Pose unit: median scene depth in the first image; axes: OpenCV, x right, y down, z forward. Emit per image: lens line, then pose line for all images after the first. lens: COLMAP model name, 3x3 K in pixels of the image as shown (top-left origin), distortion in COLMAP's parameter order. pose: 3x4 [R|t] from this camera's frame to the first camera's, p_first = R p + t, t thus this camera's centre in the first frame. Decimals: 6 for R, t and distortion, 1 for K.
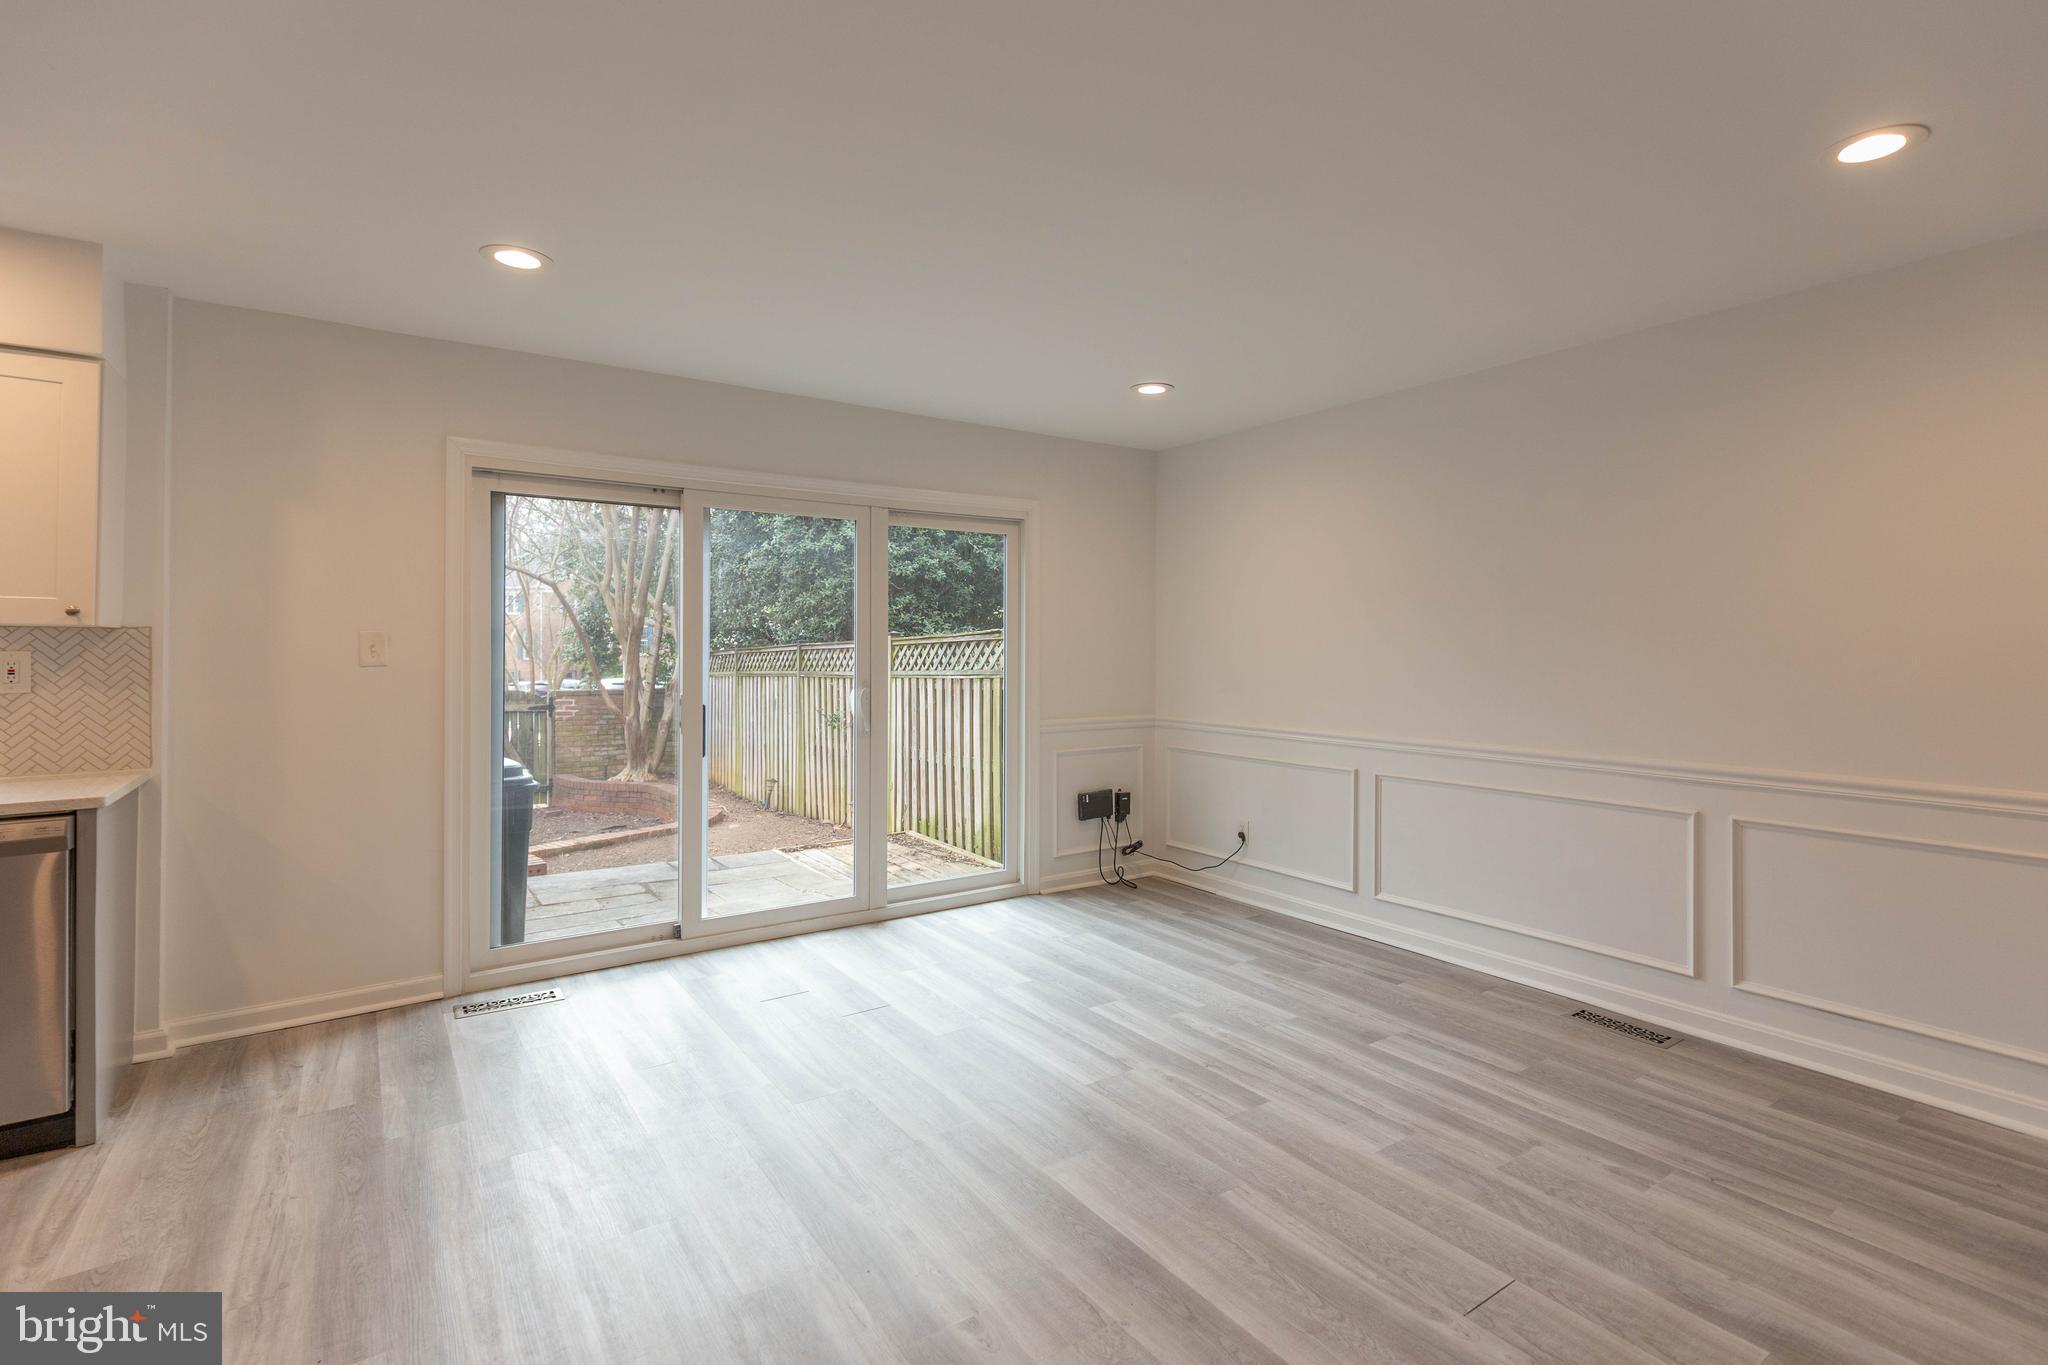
lens RADIAL K [[1021.0, 0, 1021.3], [0, 1021.0, 644.8], [0, 0, 1]] dist [0.005799, 0.000227]
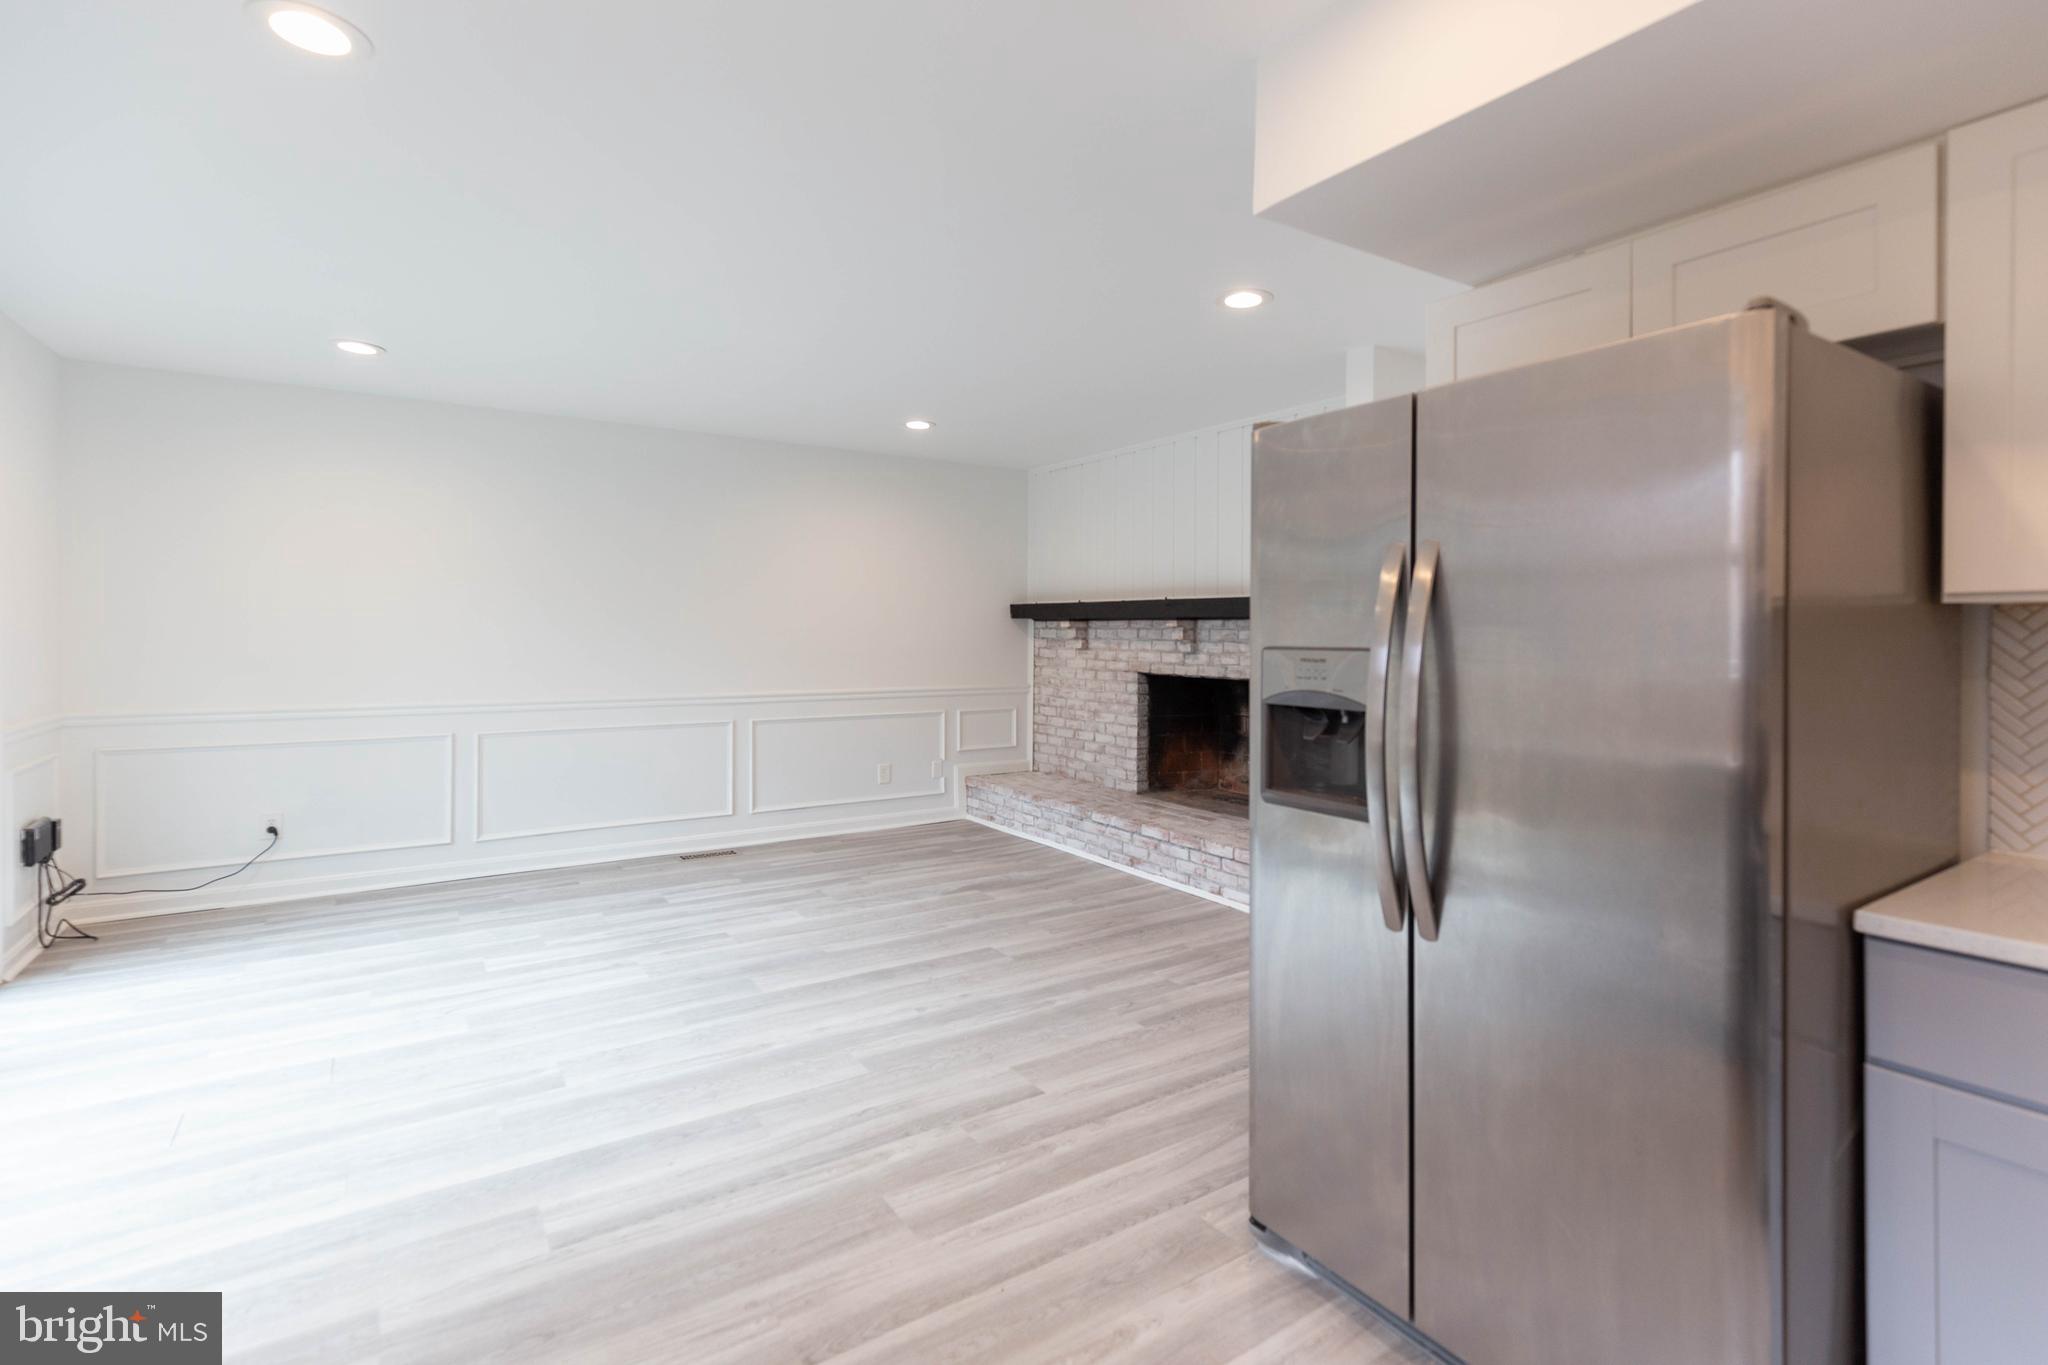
lens RADIAL K [[977.0, 0, 1118.4], [0, 977.0, 630.7], [0, 0, 1]] dist [0.001333, -0.000344]
pose [[-0.077351, -0.002993, 0.996999, -1.185482], [-0.010755, 0.999940, 0.002167, -0.000223], [-0.996946, -0.010555, -0.077379, 0.534658]]
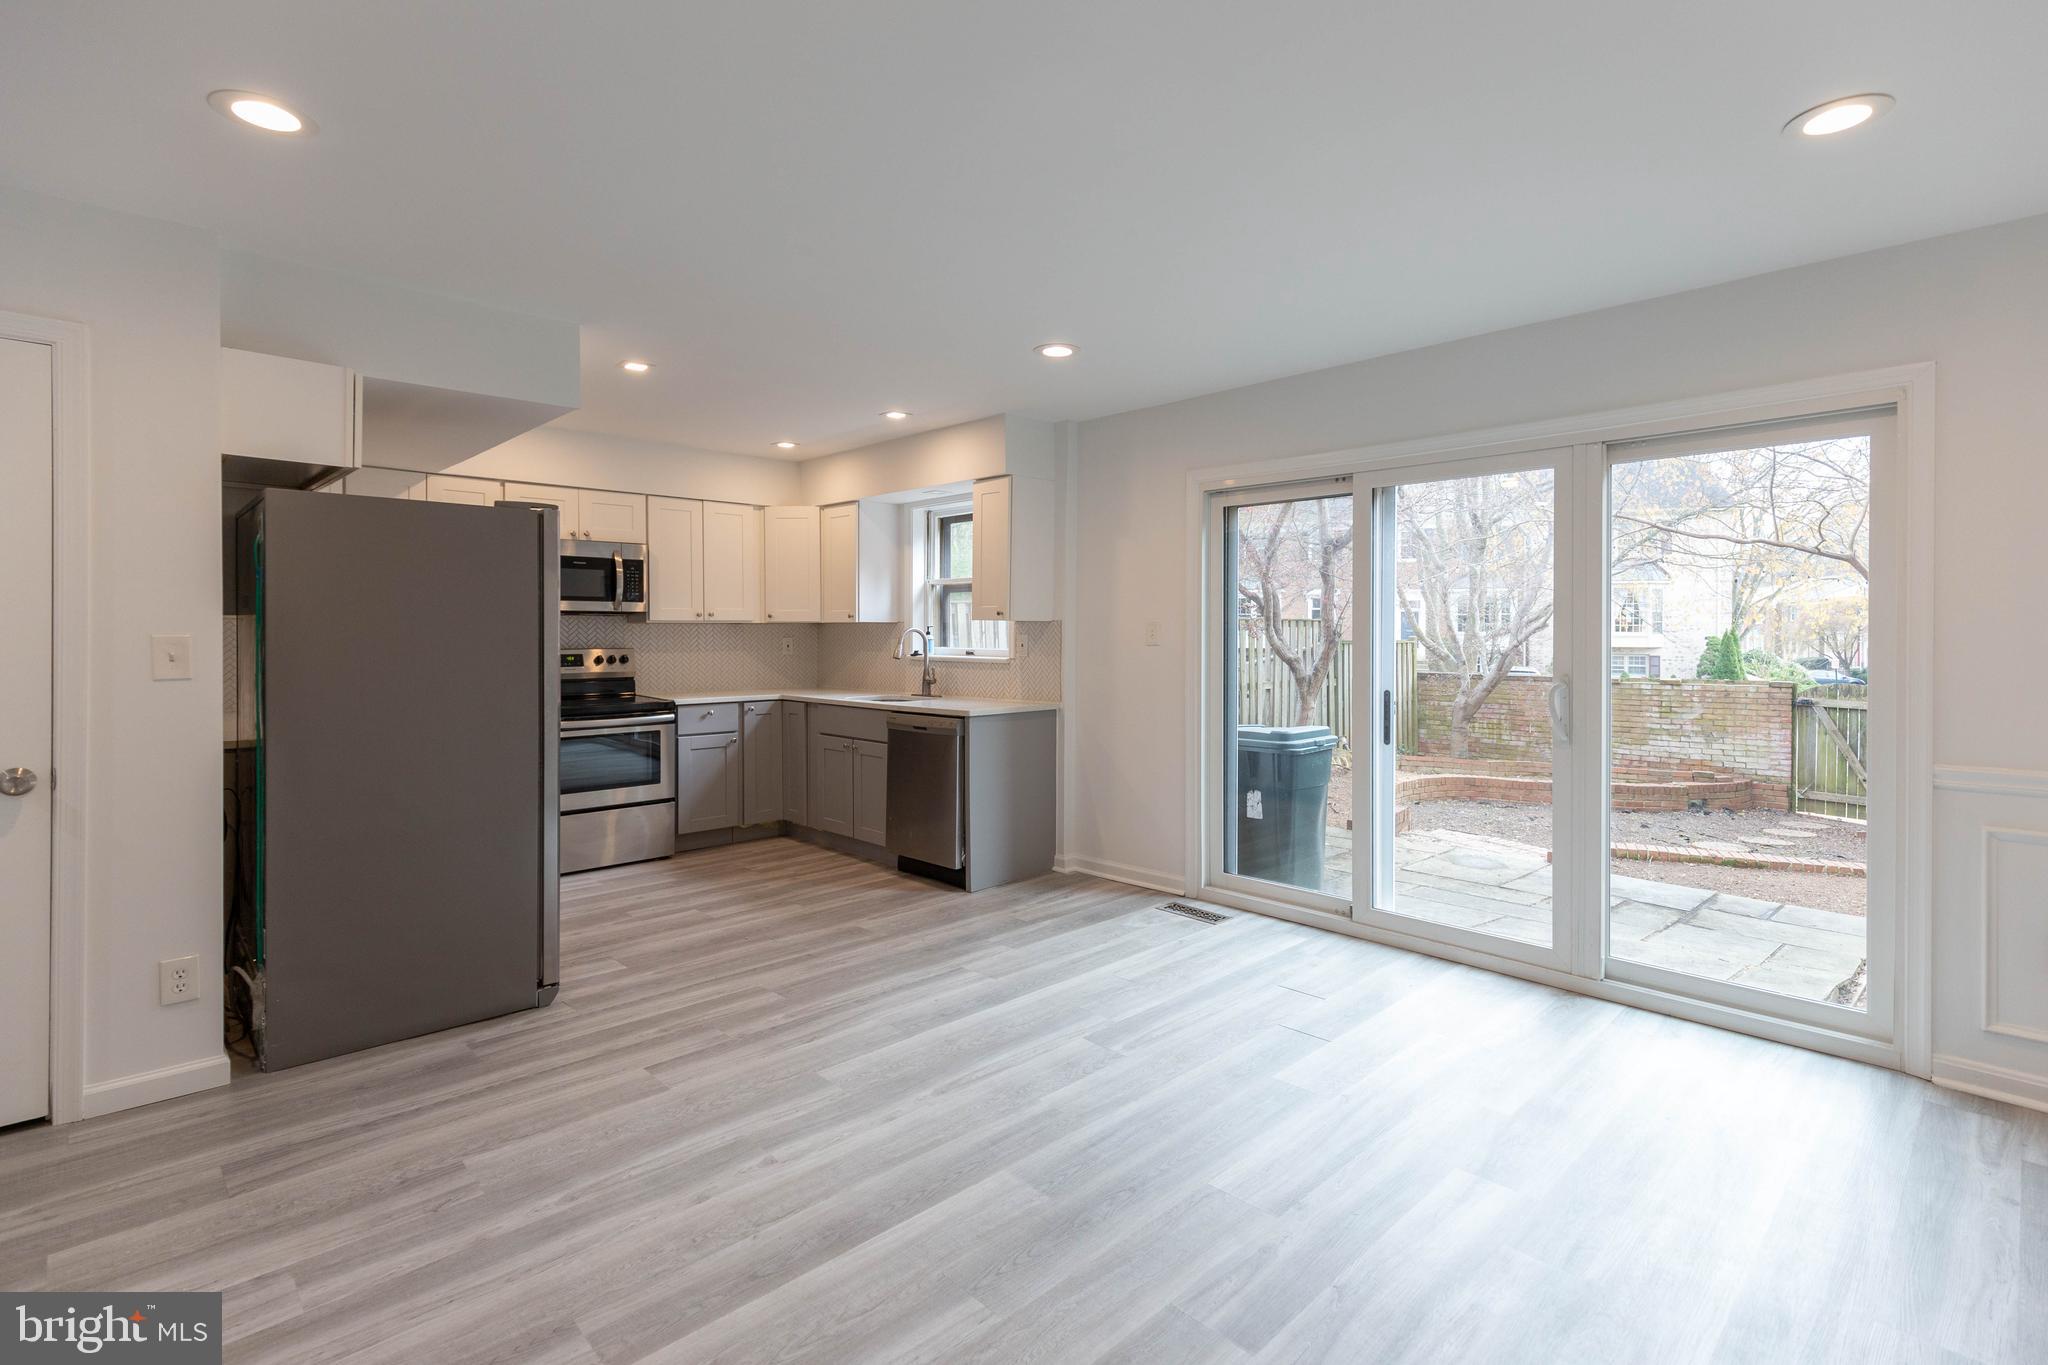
lens RADIAL K [[942.0, 0, 997.8], [0, 942.0, 617.1], [0, 0, 1]] dist [0.004741, 0.000114]
pose [[0.140235, -0.019309, -0.989930, 0.779889], [0.002299, 0.999813, -0.019176, 0.008941], [0.990116, 0.000413, 0.140254, 0.749847]]
